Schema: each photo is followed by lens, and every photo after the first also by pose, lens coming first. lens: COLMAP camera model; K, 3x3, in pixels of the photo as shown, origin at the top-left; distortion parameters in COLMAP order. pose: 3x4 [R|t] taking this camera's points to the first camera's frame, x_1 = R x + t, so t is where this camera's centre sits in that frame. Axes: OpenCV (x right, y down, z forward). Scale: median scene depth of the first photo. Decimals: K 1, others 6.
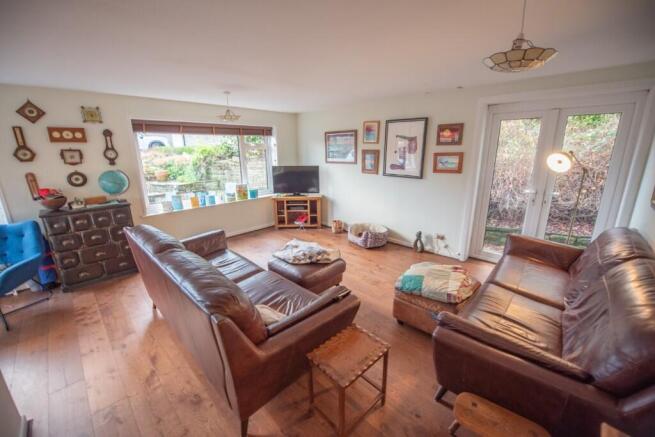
lens RADIAL K [[270.7, 0, 327.5], [0, 270.7, 218.5], [0, 0, 1]] dist [-0.000894, -0.000130]
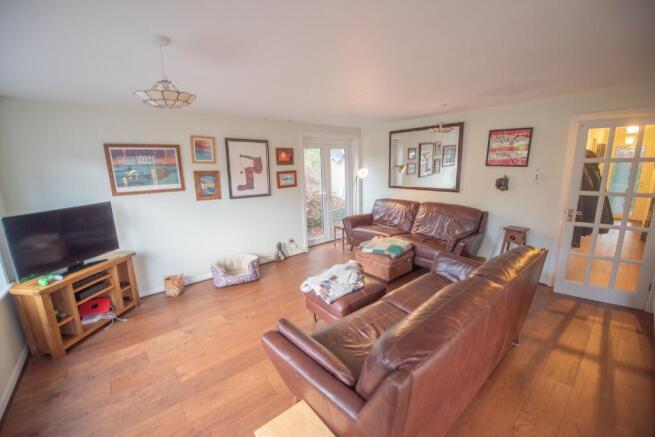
lens RADIAL K [[270.7, 0, 327.5], [0, 270.7, 218.5], [0, 0, 1]] dist [-0.000894, -0.000130]
pose [[0.105809, -0.185235, 0.976981, -0.682630], [0.272222, 0.950359, 0.150706, -0.155642], [-0.956399, 0.250009, 0.150982, 0.621072]]
